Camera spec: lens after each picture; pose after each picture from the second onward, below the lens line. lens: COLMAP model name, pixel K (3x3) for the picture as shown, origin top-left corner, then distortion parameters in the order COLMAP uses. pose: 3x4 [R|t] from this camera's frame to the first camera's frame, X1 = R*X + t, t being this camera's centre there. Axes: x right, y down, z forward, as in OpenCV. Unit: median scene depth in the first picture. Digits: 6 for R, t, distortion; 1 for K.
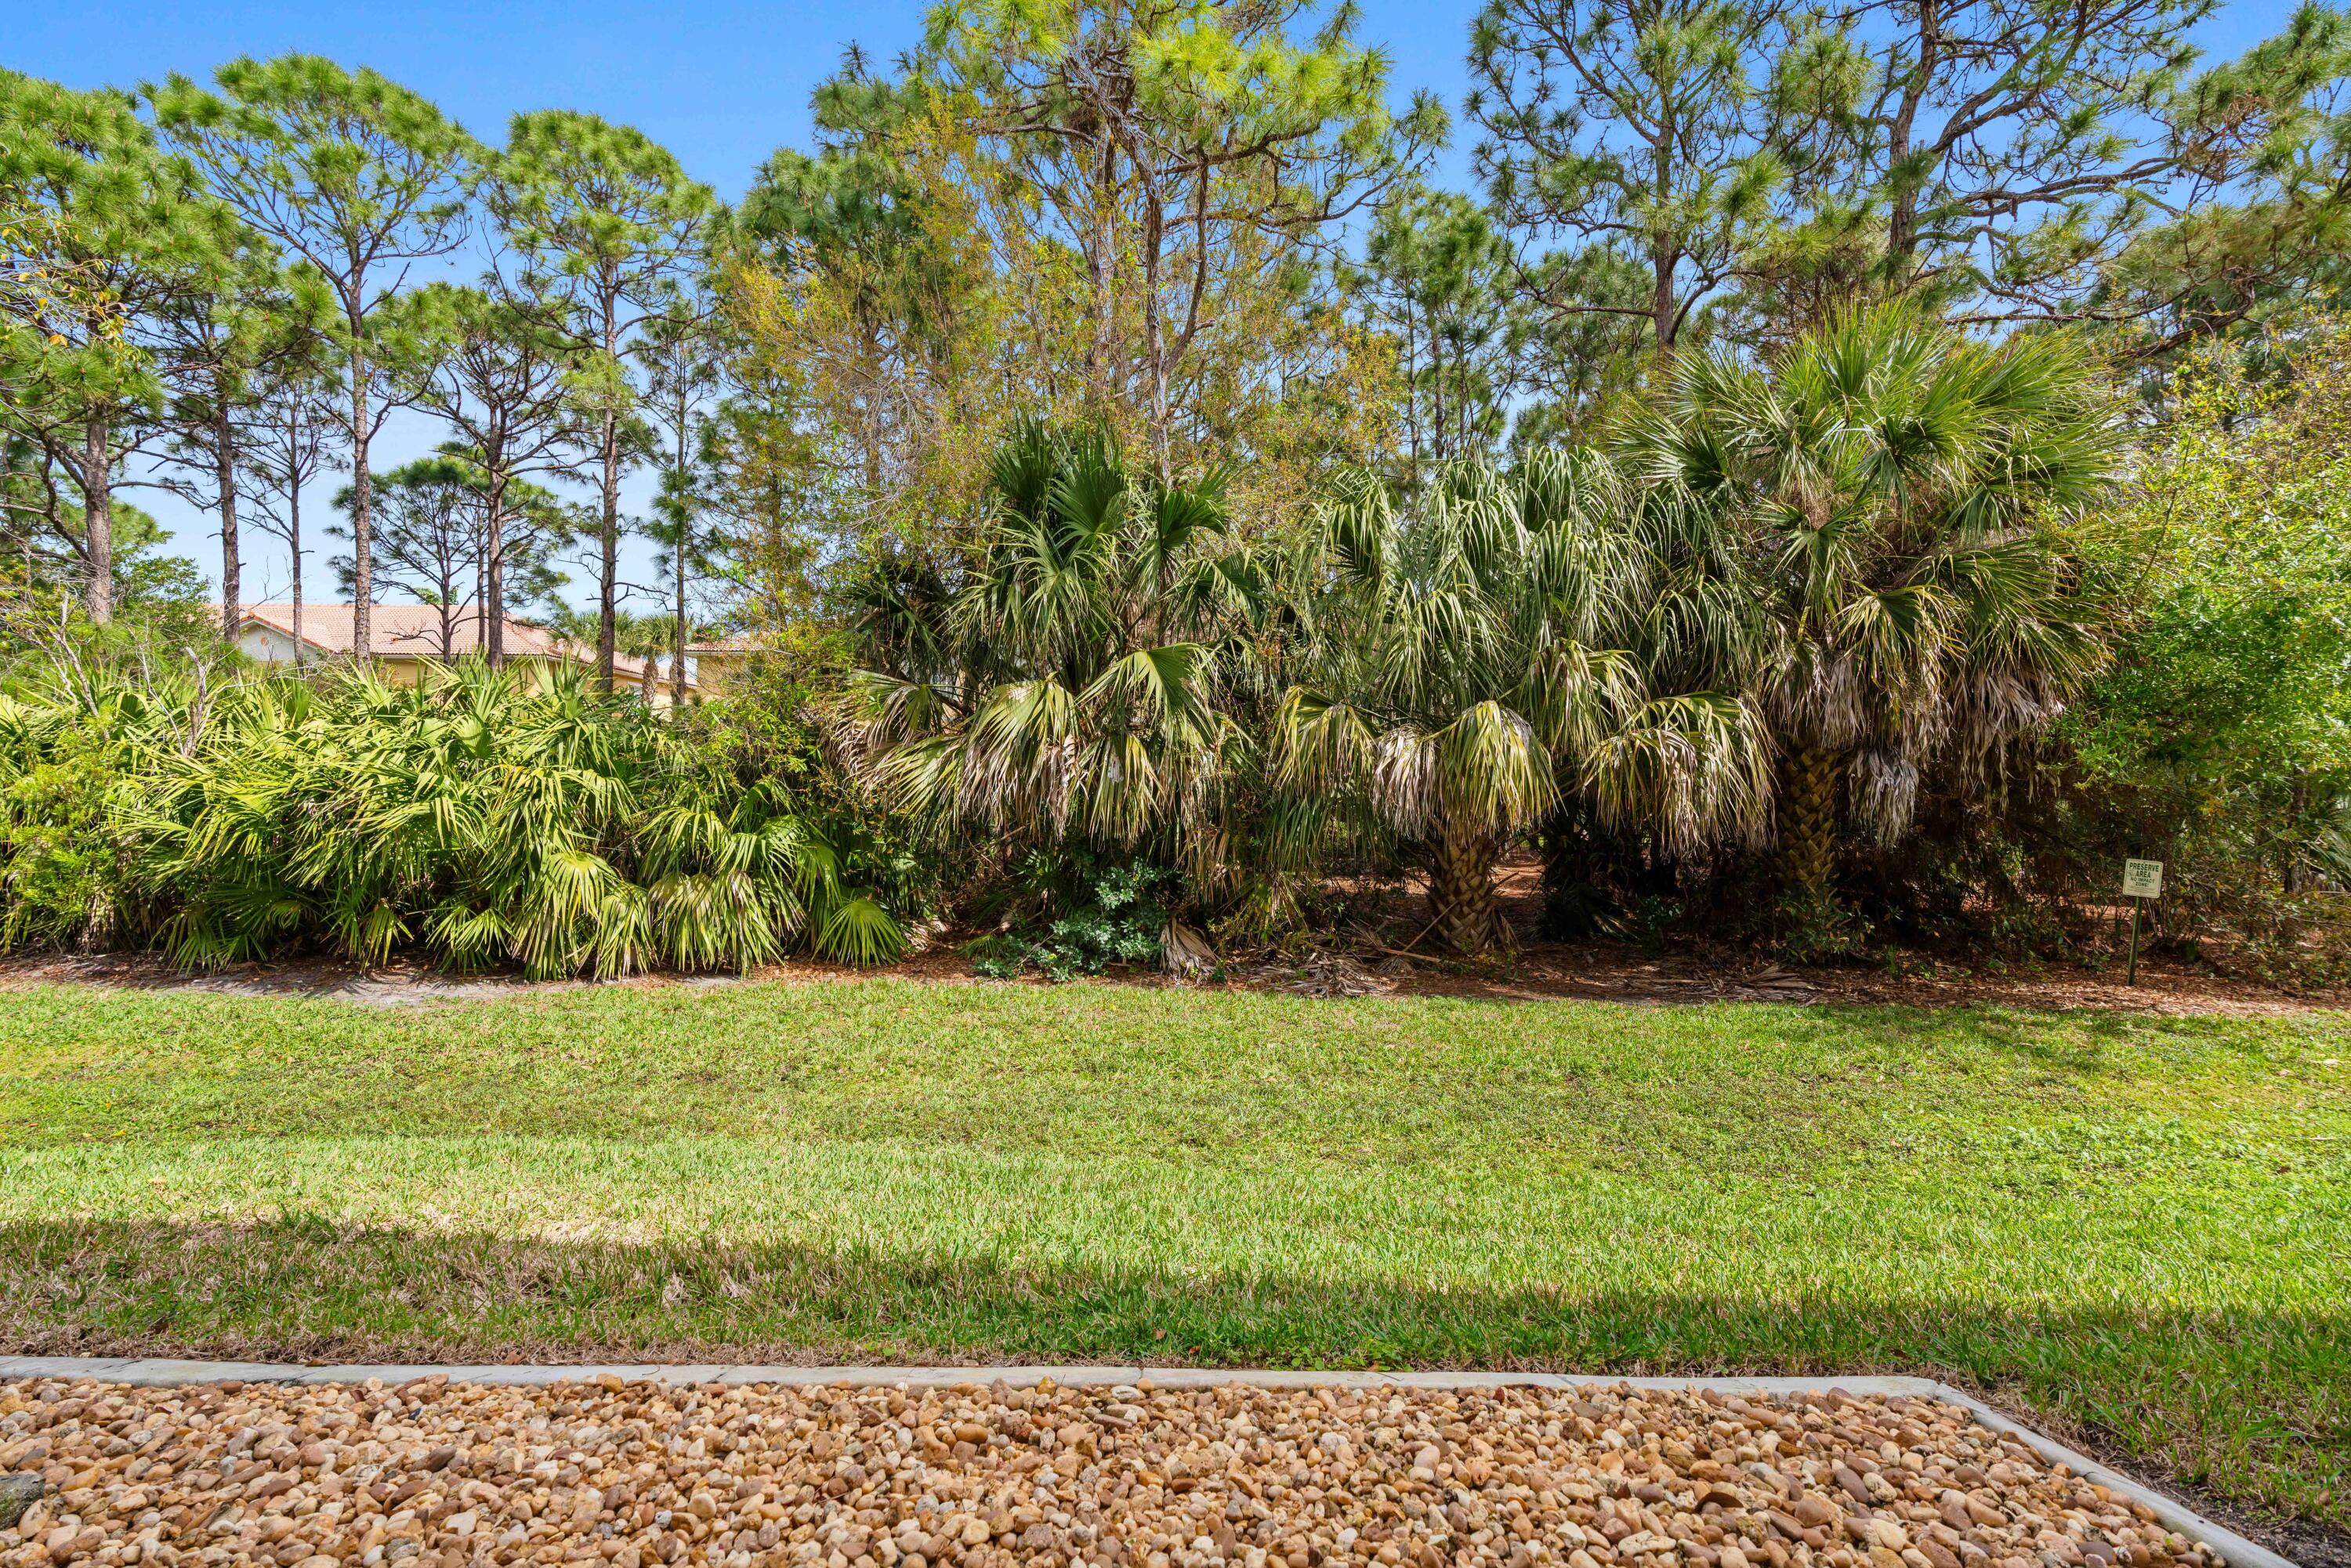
lens RADIAL K [[1065.8, 0, 1165.5], [0, 1065.8, 782.7], [0, 0, 1]] dist [0.009176, 0.000688]
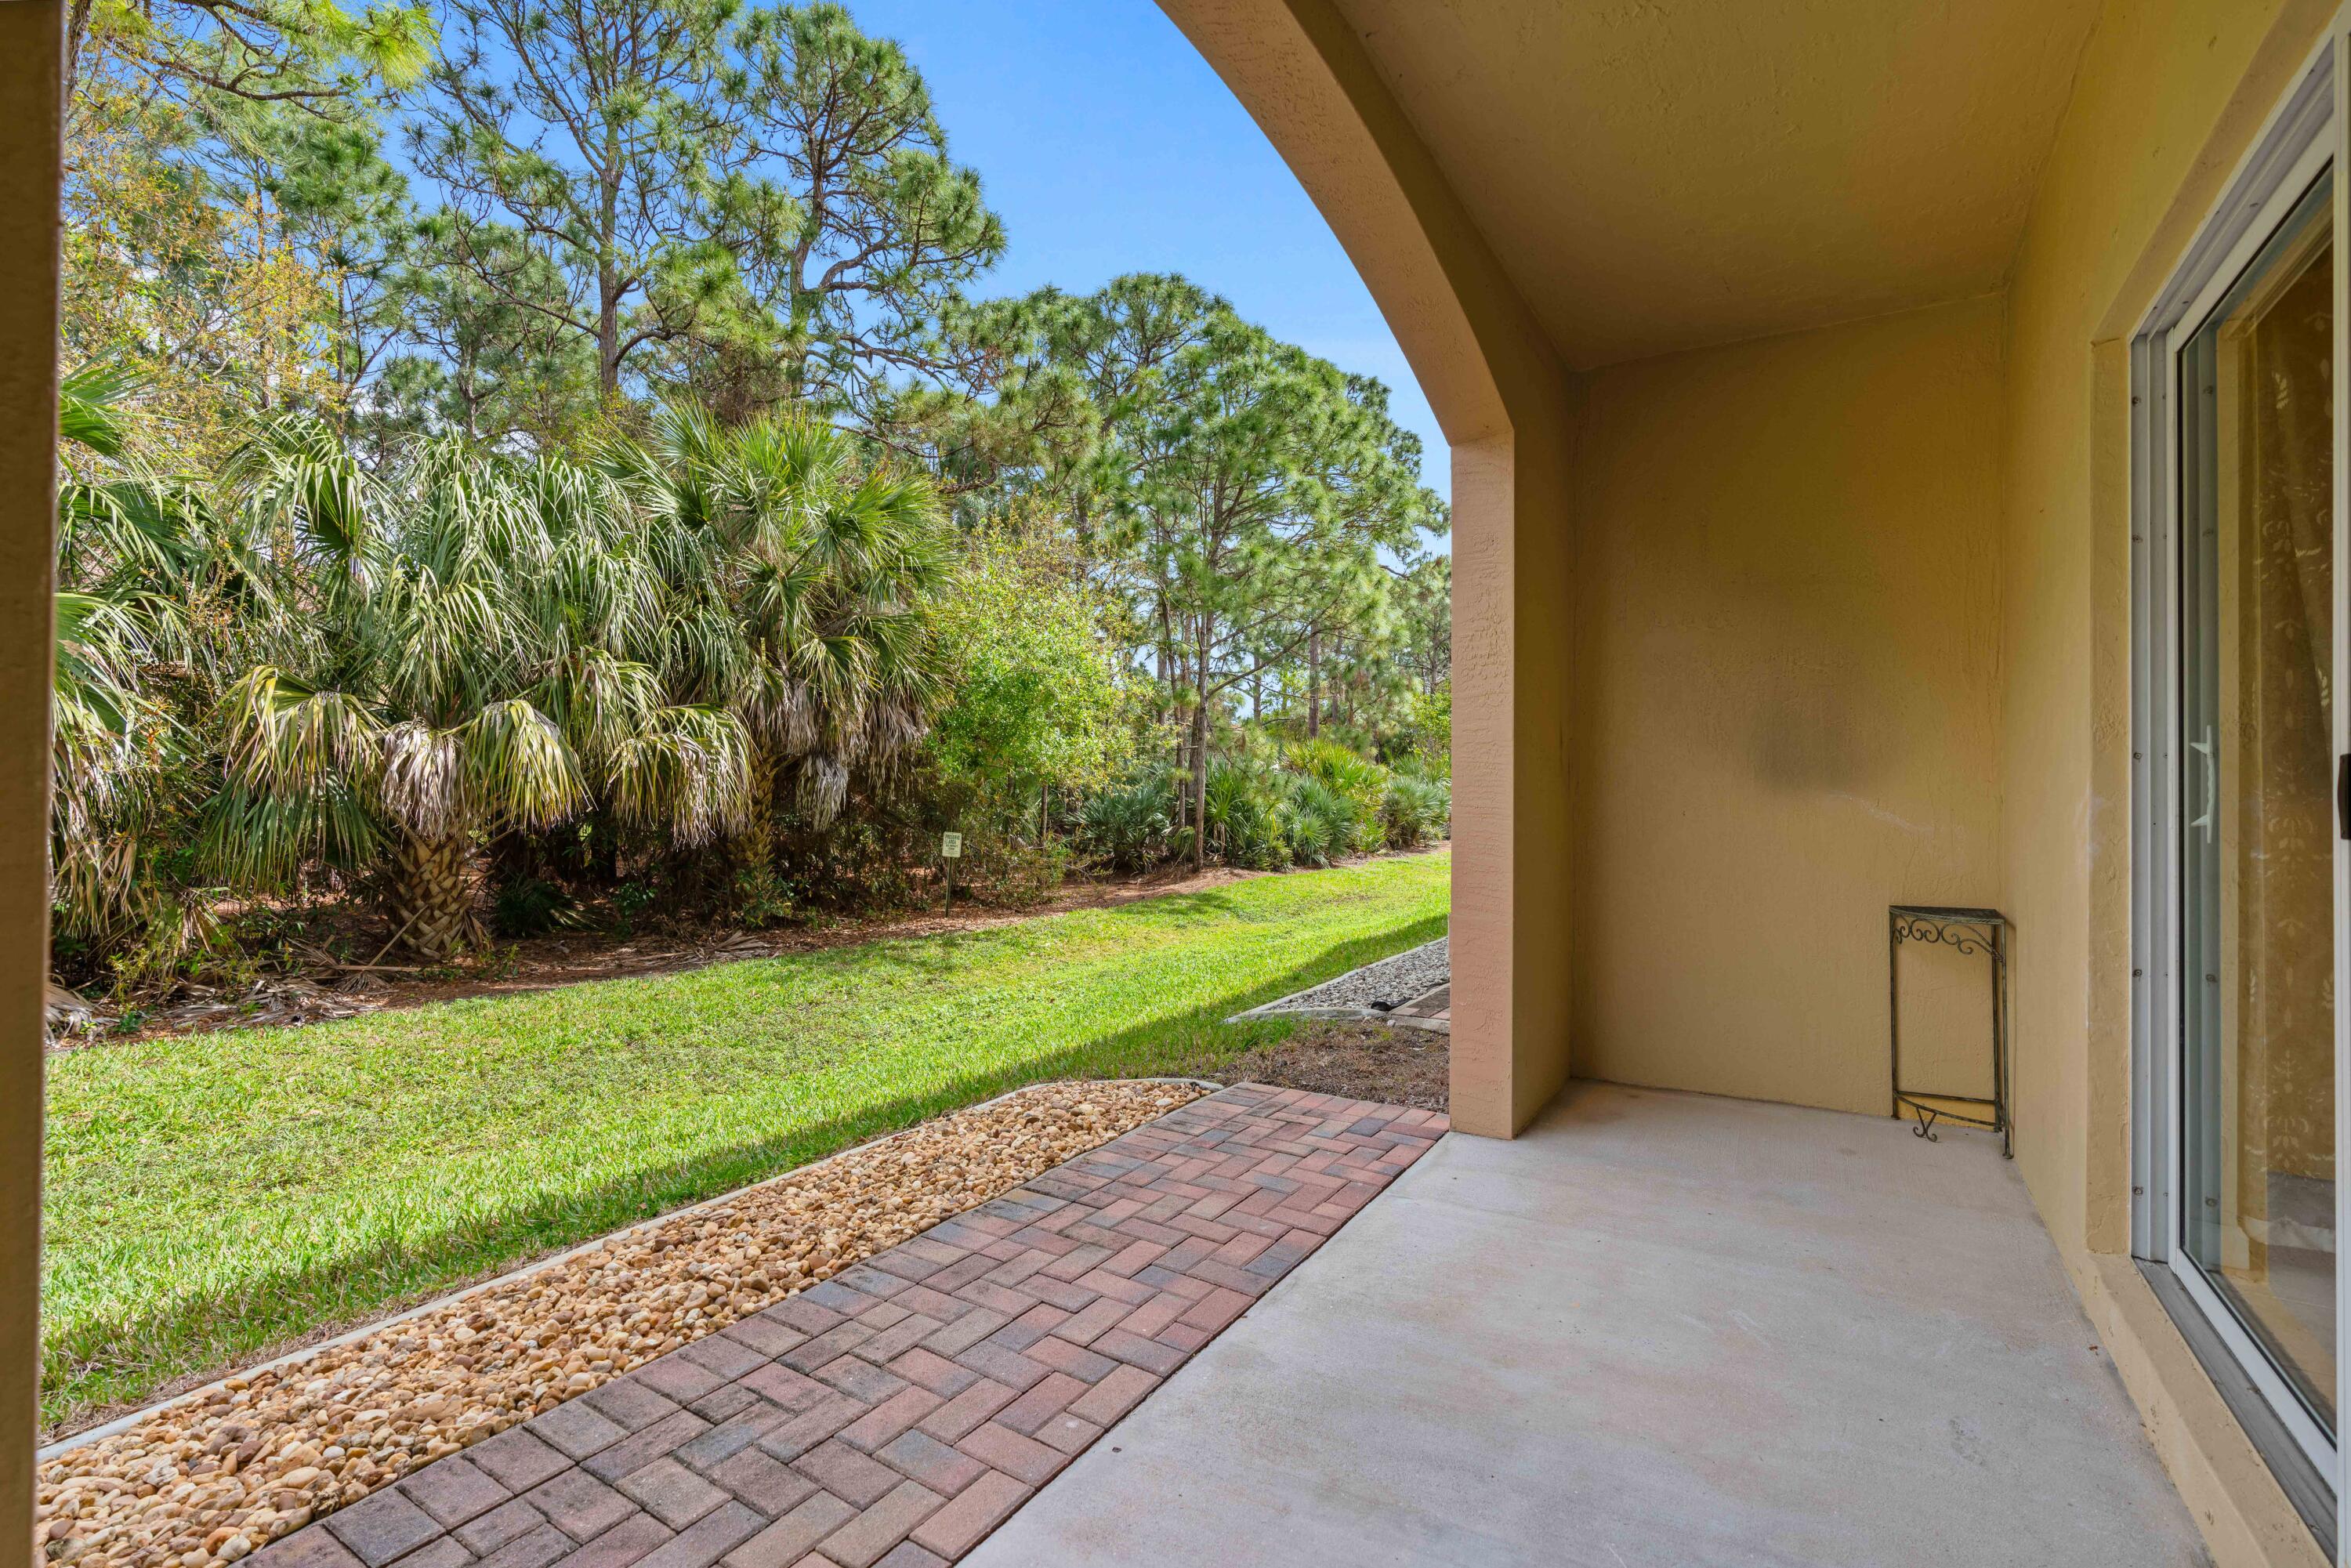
lens RADIAL K [[1056.9, 0, 1177.0], [0, 1056.9, 768.6], [0, 0, 1]] dist [-0.010039, 0.000232]
pose [[0.536736, 0.011854, 0.843667, -0.192062], [-0.004553, 0.999927, -0.011153, -0.002700], [-0.843738, 0.002145, 0.536751, -0.065682]]
